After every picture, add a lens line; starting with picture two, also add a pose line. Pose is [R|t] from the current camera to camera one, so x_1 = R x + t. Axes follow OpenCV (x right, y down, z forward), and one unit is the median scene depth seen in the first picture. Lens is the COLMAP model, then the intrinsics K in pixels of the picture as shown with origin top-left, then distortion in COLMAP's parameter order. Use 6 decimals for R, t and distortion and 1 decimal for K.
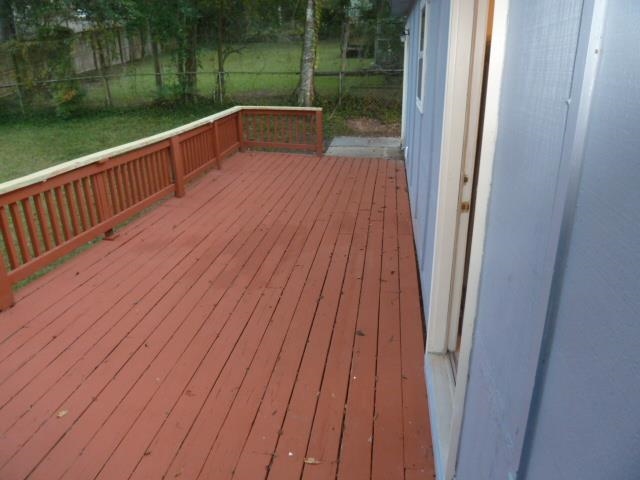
lens RADIAL K [[476.7, 0, 323.5], [0, 476.7, 236.0], [0, 0, 1]] dist [-0.032461, -0.001597]
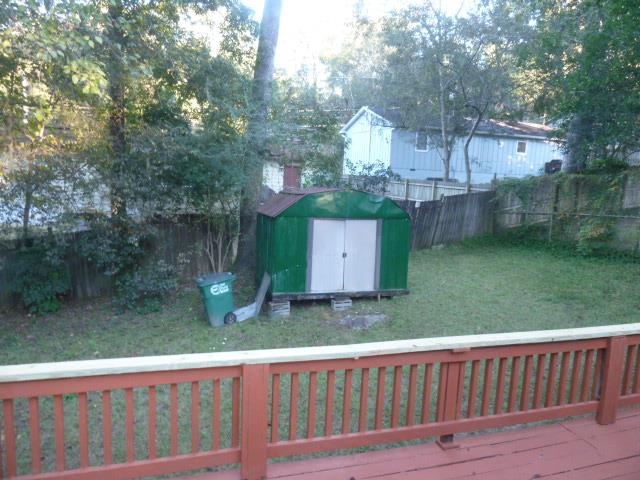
lens RADIAL K [[476.7, 0, 323.5], [0, 476.7, 236.0], [0, 0, 1]] dist [-0.032461, -0.001597]
pose [[0.445893, 0.154952, -0.881572, 0.060200], [-0.361924, 0.932009, -0.019242, -0.174388], [0.818651, 0.327642, 0.471657, 0.294179]]
